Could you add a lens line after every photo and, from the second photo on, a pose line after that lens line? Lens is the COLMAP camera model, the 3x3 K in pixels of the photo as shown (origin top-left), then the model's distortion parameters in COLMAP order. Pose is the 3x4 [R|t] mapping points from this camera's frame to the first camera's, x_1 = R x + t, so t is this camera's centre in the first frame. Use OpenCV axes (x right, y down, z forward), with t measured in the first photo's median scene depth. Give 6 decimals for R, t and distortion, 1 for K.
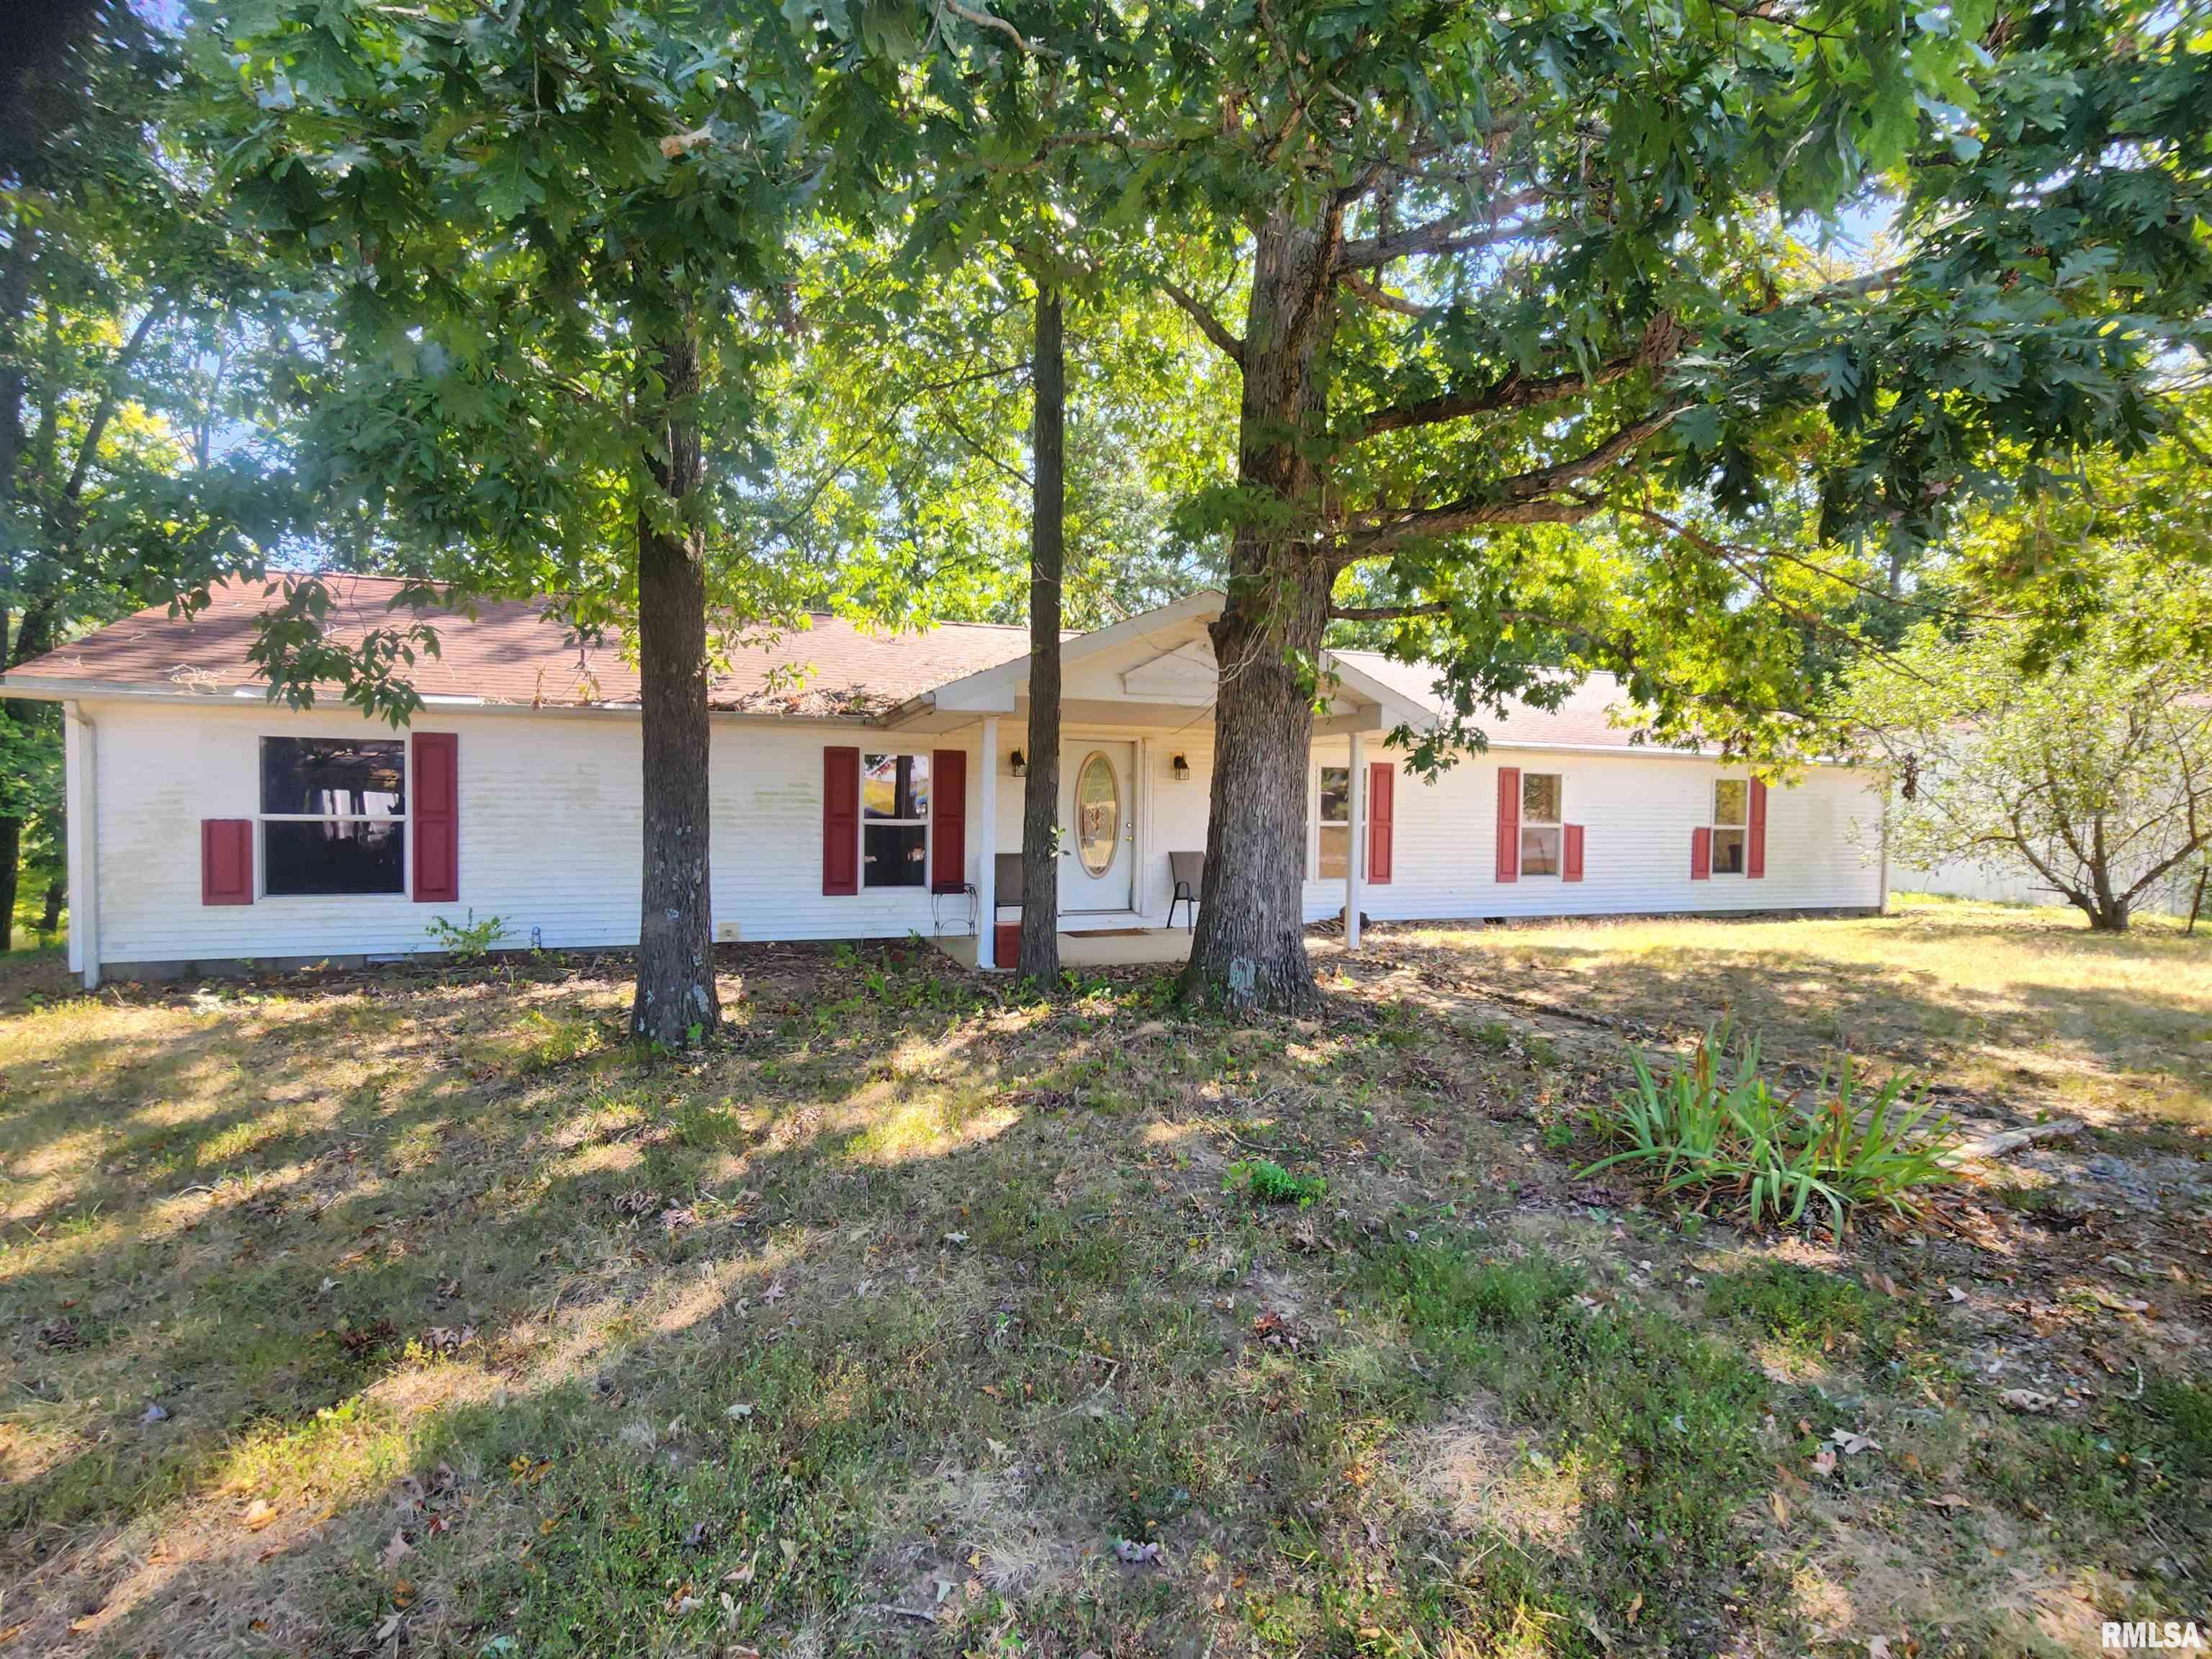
lens RADIAL K [[955.5, 0, 1106.0], [0, 955.5, 829.5], [0, 0, 1]] dist [0.030610, 0.000392]
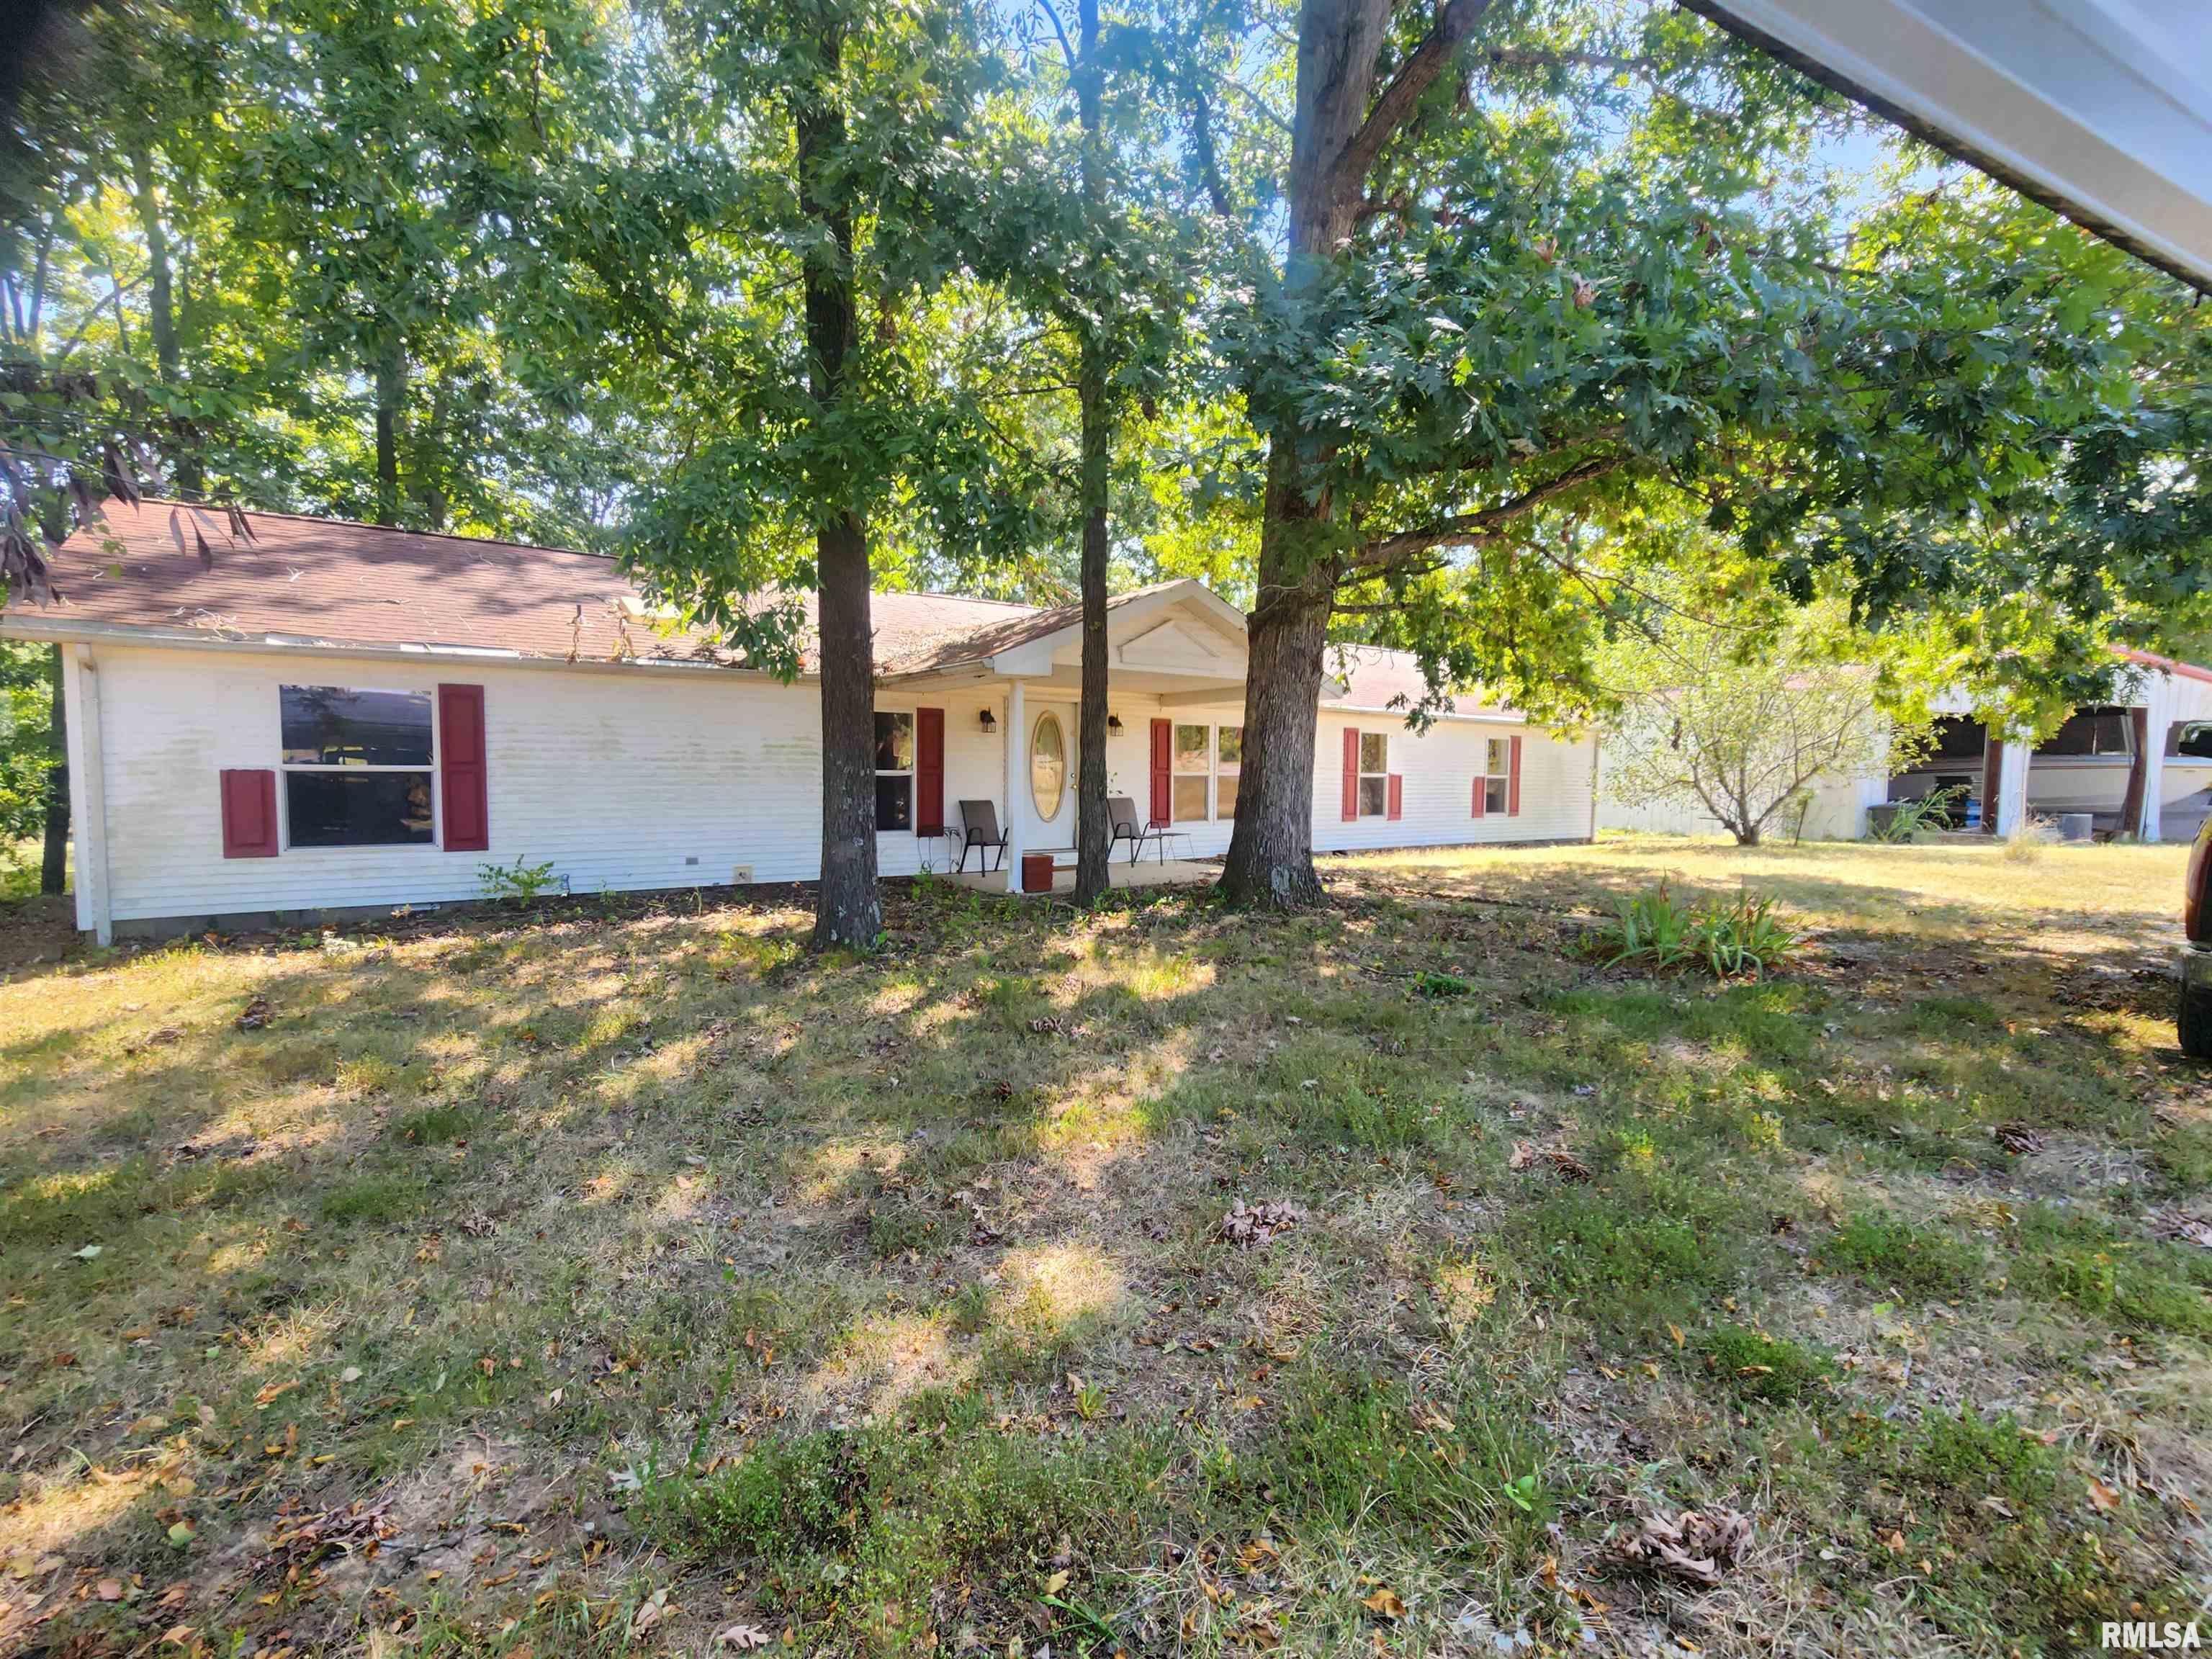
lens RADIAL K [[955.5, 0, 1106.0], [0, 955.5, 829.5], [0, 0, 1]] dist [0.030610, 0.000392]
pose [[0.968590, -0.019085, 0.247930, -0.320680], [0.008154, 0.998952, 0.045042, 0.012680], [-0.248530, -0.041605, 0.967730, -0.165981]]
